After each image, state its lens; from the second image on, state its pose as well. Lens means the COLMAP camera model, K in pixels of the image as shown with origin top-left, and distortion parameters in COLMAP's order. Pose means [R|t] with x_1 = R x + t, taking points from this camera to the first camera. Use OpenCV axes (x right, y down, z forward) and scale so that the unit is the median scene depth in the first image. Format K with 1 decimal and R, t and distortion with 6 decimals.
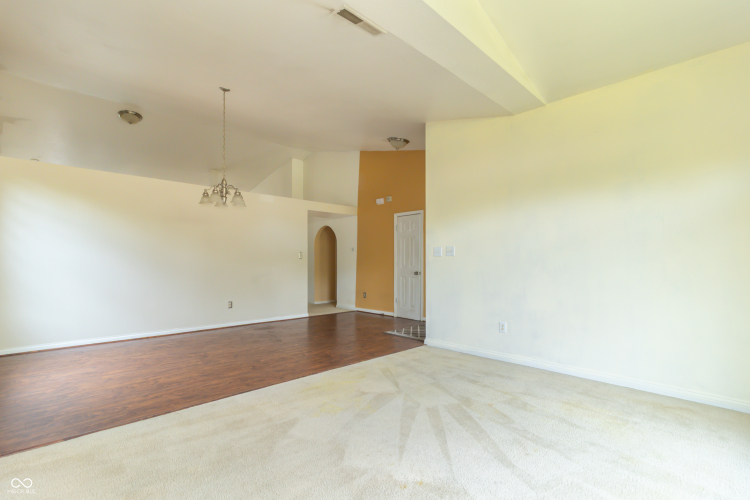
lens RADIAL K [[356.1, 0, 368.1], [0, 356.1, 252.5], [0, 0, 1]] dist [0.008592, 0.000051]
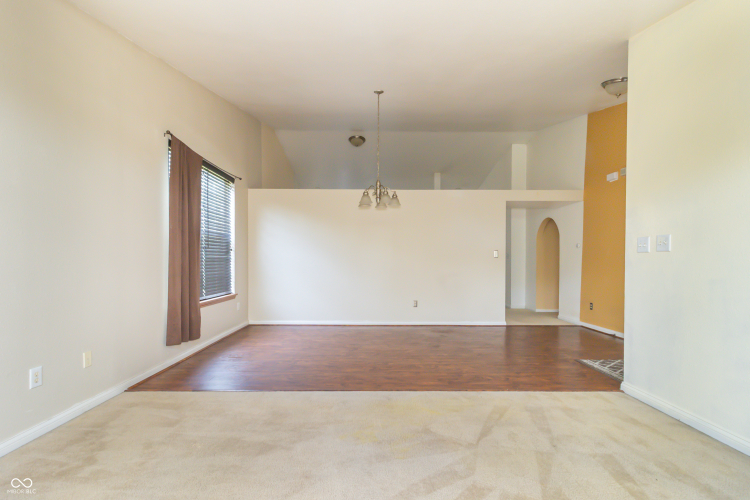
lens RADIAL K [[351.6, 0, 365.9], [0, 351.6, 264.6], [0, 0, 1]] dist [-0.000005, -0.000197]
pose [[0.721355, 0.006464, -0.692536, 0.271005], [0.016856, 0.999496, 0.026887, 0.006841], [0.692361, -0.031069, 0.720883, 0.239066]]
